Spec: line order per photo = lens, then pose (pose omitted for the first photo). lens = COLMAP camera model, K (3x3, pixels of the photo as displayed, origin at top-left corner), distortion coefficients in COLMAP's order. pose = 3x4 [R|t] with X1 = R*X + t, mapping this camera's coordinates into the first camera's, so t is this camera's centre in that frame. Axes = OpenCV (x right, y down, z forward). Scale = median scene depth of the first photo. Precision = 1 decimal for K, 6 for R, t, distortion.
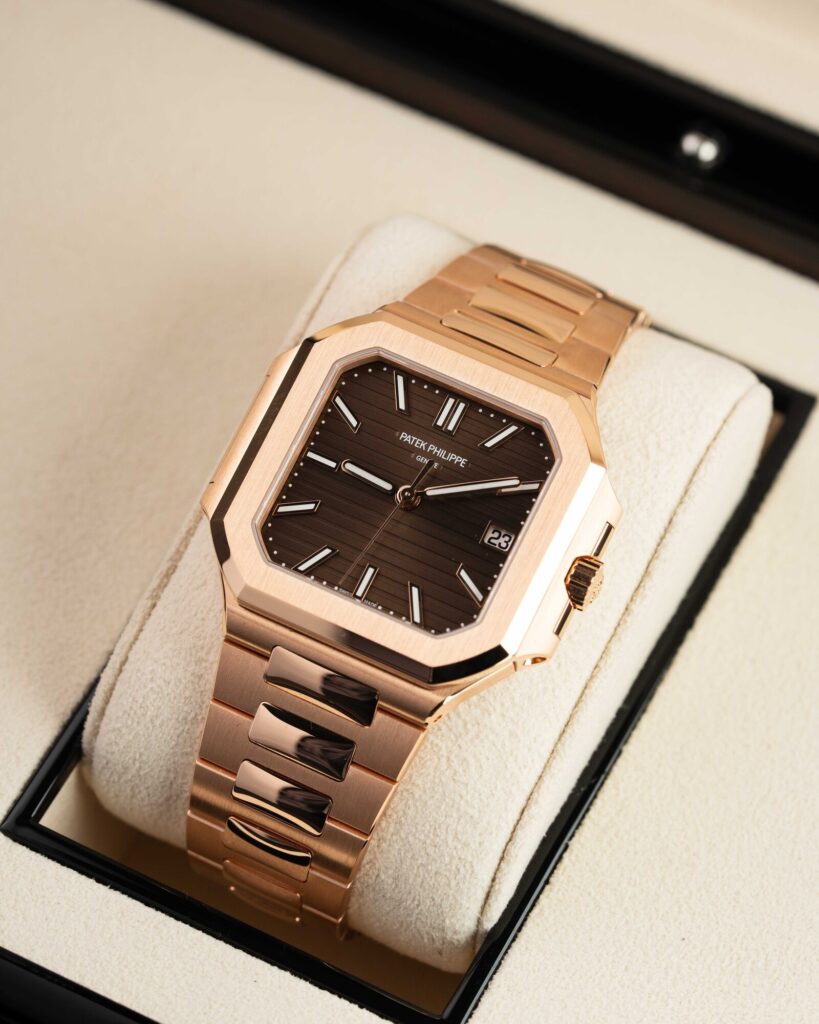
lens RADIAL K [[6097.7, 0, 408.0], [0, 6097.7, 513.9], [0, 0, 1]] dist [0.242954, 0.000000]
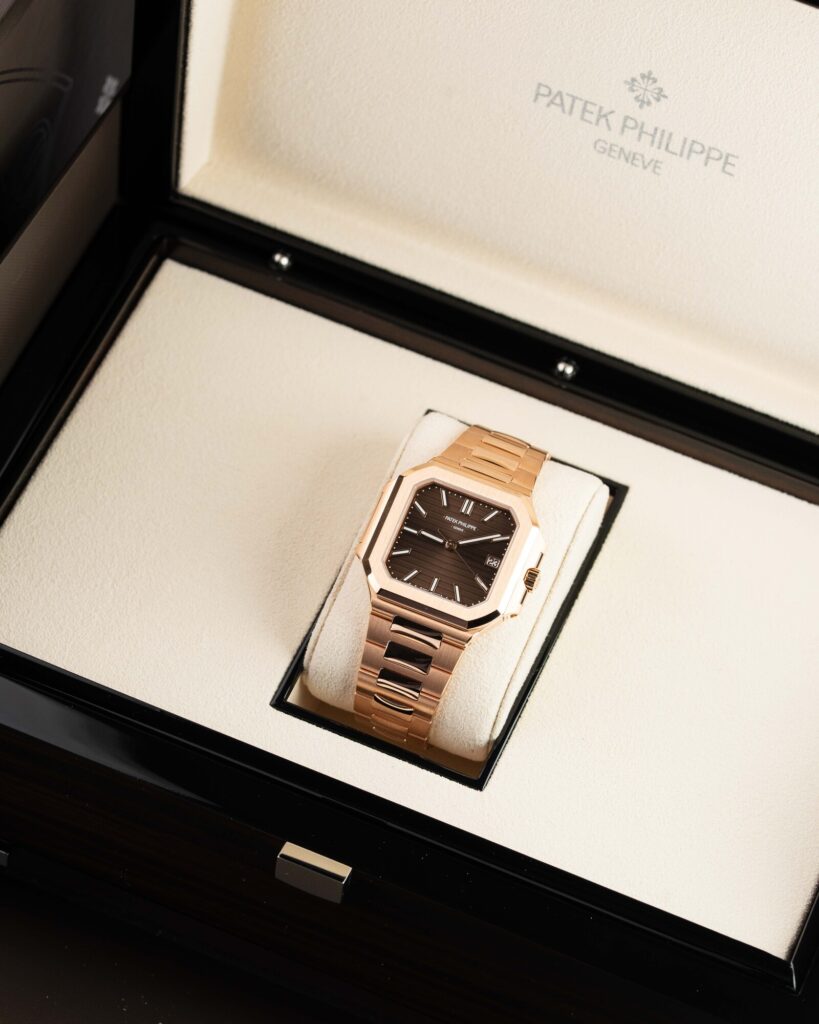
lens RADIAL K [[6097.7, 0, 409.5], [0, 6097.7, 510.4], [0, 0, 1]] dist [0.242954, 0.000000]
pose [[0.997685, -0.047985, 0.048191, -0.119068], [0.047812, 0.998845, 0.004741, -0.026199], [-0.048363, -0.002426, 0.998827, -1.191261]]
